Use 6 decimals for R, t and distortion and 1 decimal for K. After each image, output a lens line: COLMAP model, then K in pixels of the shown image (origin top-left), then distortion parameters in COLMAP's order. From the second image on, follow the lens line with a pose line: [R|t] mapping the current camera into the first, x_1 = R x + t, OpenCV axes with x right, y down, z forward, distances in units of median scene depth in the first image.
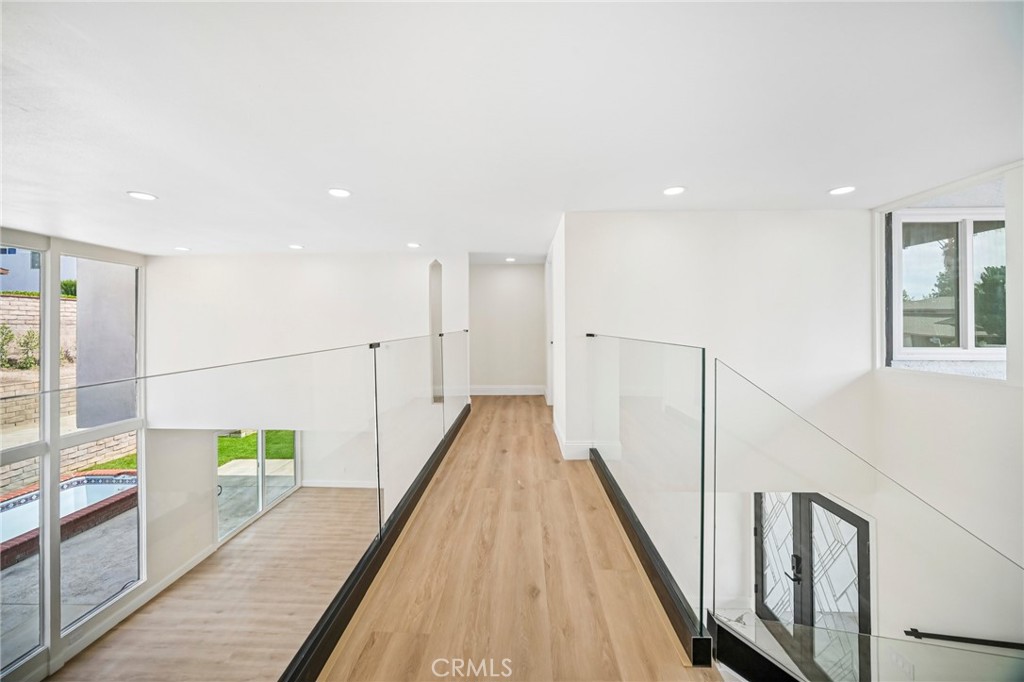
lens RADIAL K [[300.4, 0, 511.7], [0, 300.4, 319.9], [0, 0, 1]] dist [-0.000310, 0.000021]
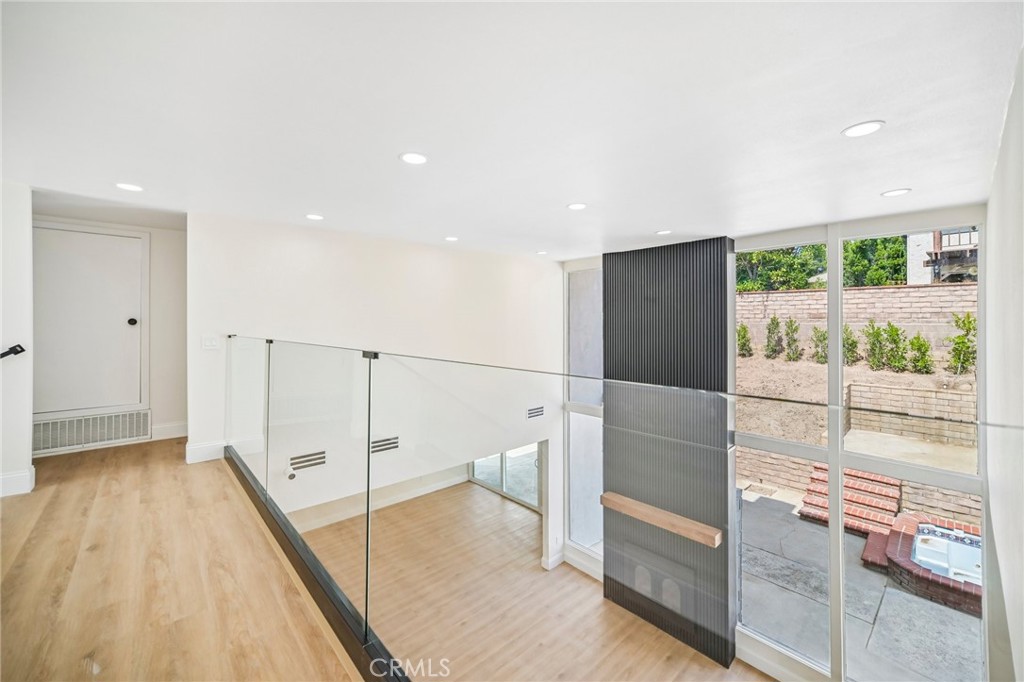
lens RADIAL K [[426.4, 0, 524.4], [0, 426.4, 318.0], [0, 0, 1]] dist [-0.022734, 0.010397]
pose [[-0.718542, 0.004862, -0.695467, 0.001184], [0.008058, 0.999967, -0.001335, -0.000590], [0.695437, -0.006563, -0.718557, 2.306604]]
